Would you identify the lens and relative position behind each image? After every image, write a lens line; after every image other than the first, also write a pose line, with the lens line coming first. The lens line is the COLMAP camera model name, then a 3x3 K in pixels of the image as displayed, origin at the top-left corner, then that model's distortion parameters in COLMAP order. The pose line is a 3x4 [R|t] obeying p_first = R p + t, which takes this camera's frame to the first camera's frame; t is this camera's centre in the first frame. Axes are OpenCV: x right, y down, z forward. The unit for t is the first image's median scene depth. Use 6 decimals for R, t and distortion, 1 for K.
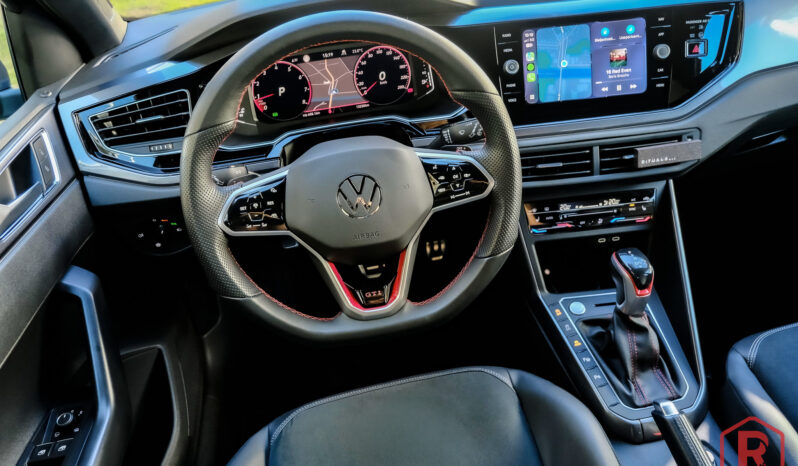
lens RADIAL K [[541.9, 0, 399.0], [0, 541.9, 233.0], [0, 0, 1]] dist [-0.004202, -0.001883]
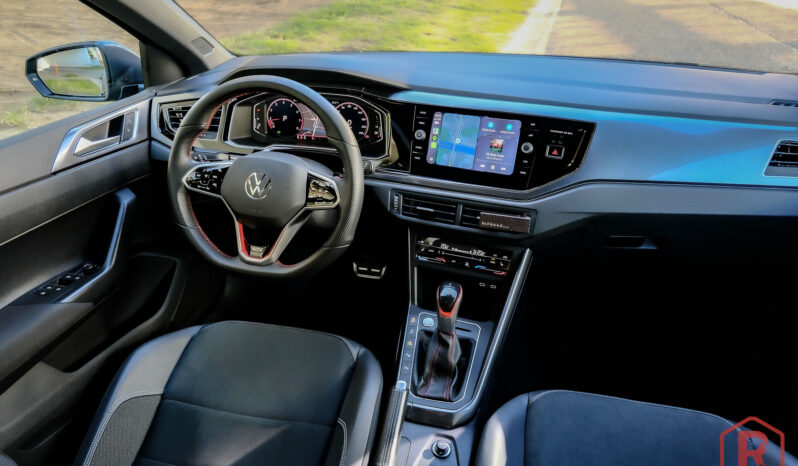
lens RADIAL K [[541.9, 0, 399.0], [0, 541.9, 233.0], [0, 0, 1]] dist [-0.004202, -0.001883]
pose [[0.906590, 0.273076, -0.321752, 0.672361], [-0.297629, 0.954249, -0.028734, -0.008161], [0.299185, 0.121813, 0.946388, -0.307144]]
